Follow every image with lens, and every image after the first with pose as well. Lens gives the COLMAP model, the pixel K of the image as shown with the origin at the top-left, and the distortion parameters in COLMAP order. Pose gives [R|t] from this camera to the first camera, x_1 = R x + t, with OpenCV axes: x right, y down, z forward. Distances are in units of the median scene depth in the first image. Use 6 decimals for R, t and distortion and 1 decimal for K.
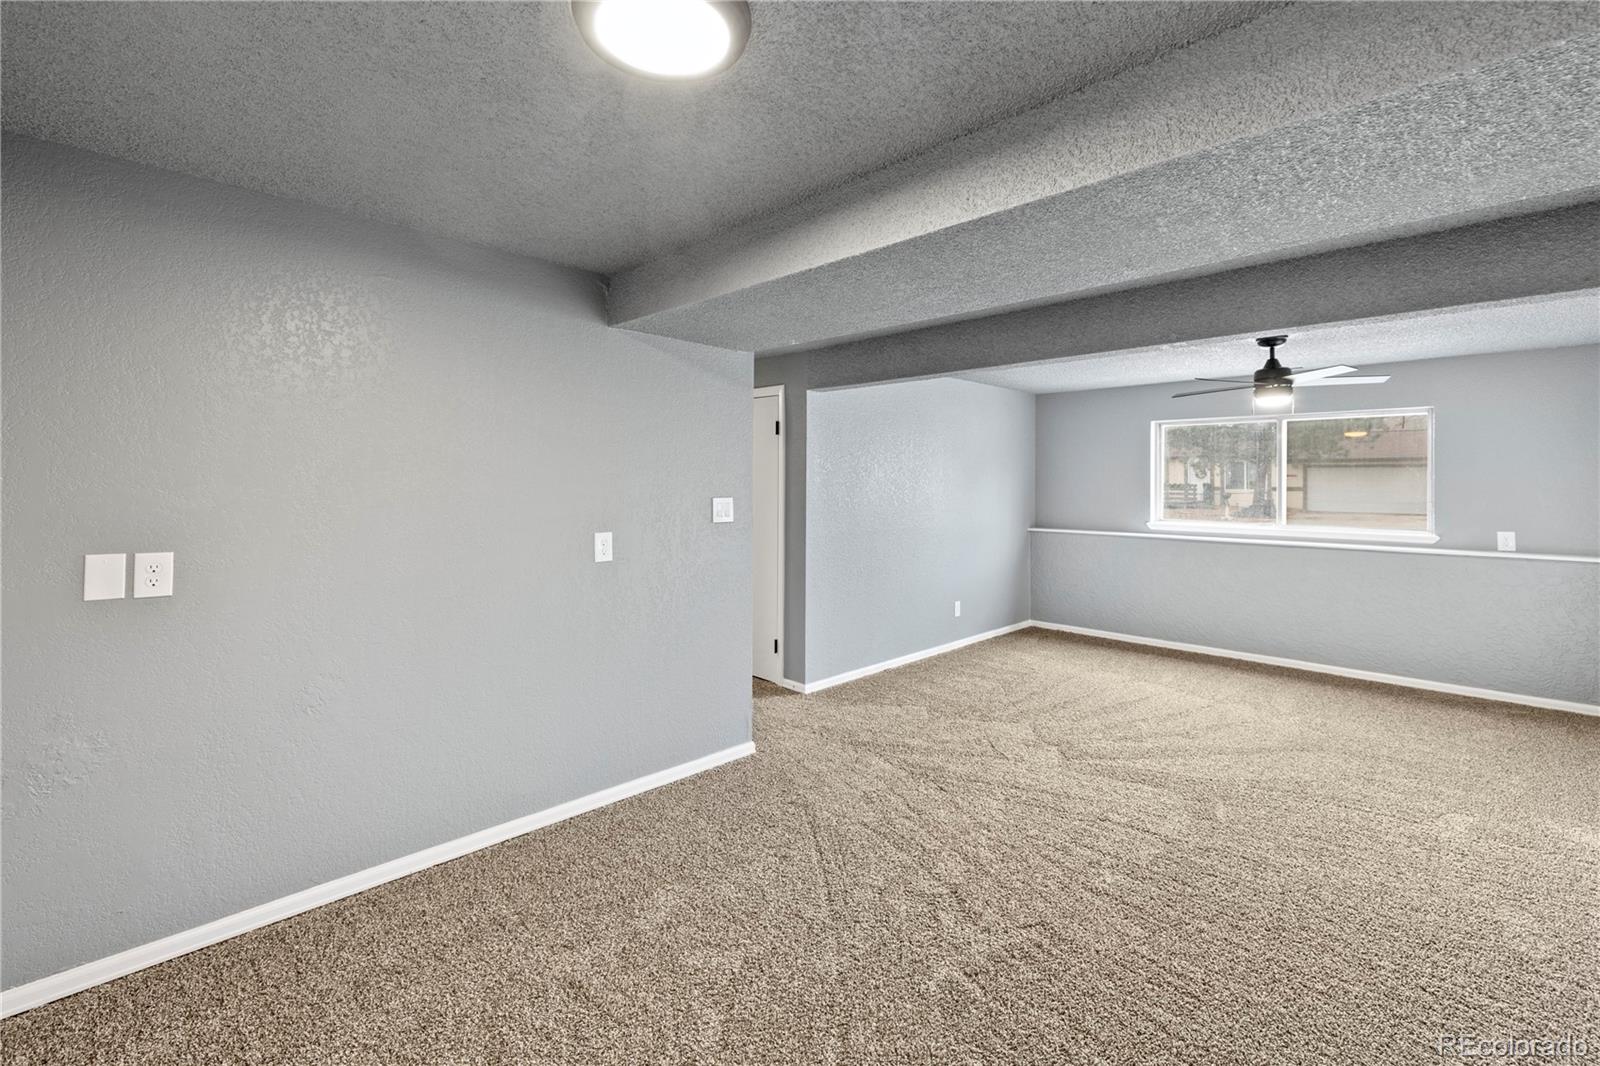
lens RADIAL K [[691.1, 0, 788.3], [0, 691.1, 478.4], [0, 0, 1]] dist [0.001105, 0.000287]
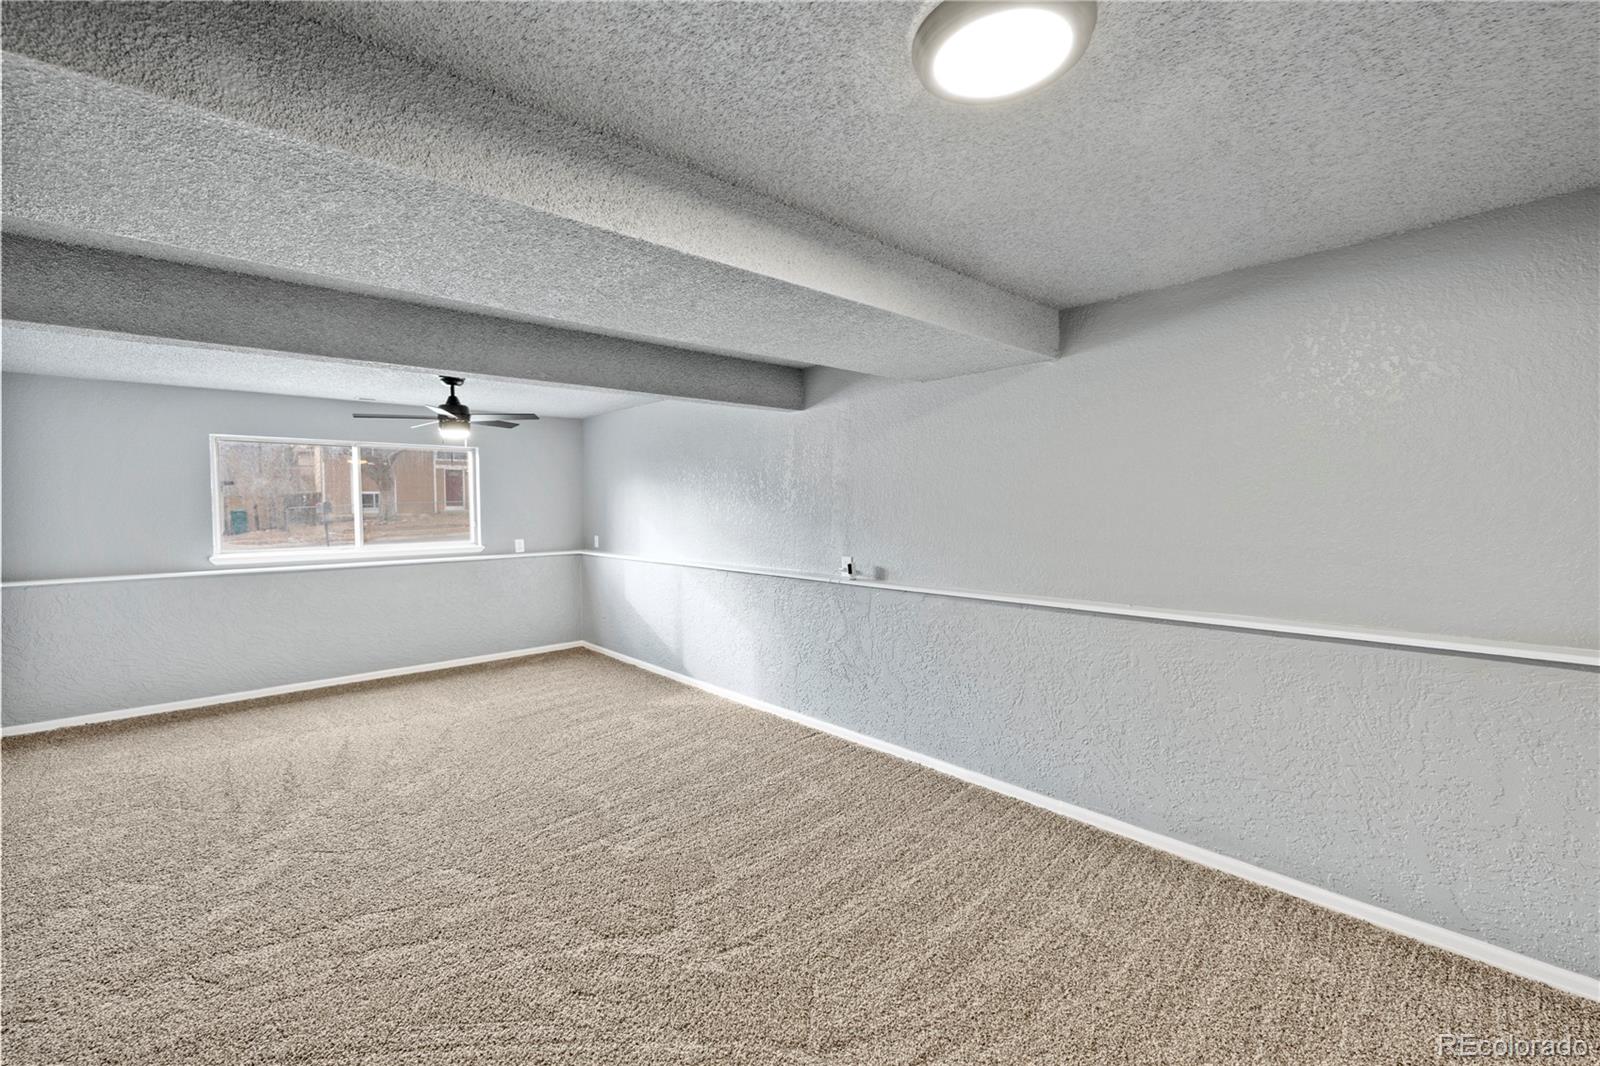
lens RADIAL K [[676.1, 0, 794.5], [0, 676.1, 523.6], [0, 0, 1]] dist [-0.001186, 0.000031]
pose [[0.033779, -0.033678, 0.998862, -0.382639], [0.003874, 0.999429, 0.033567, -0.000867], [-0.999422, 0.002735, 0.033890, 0.408614]]
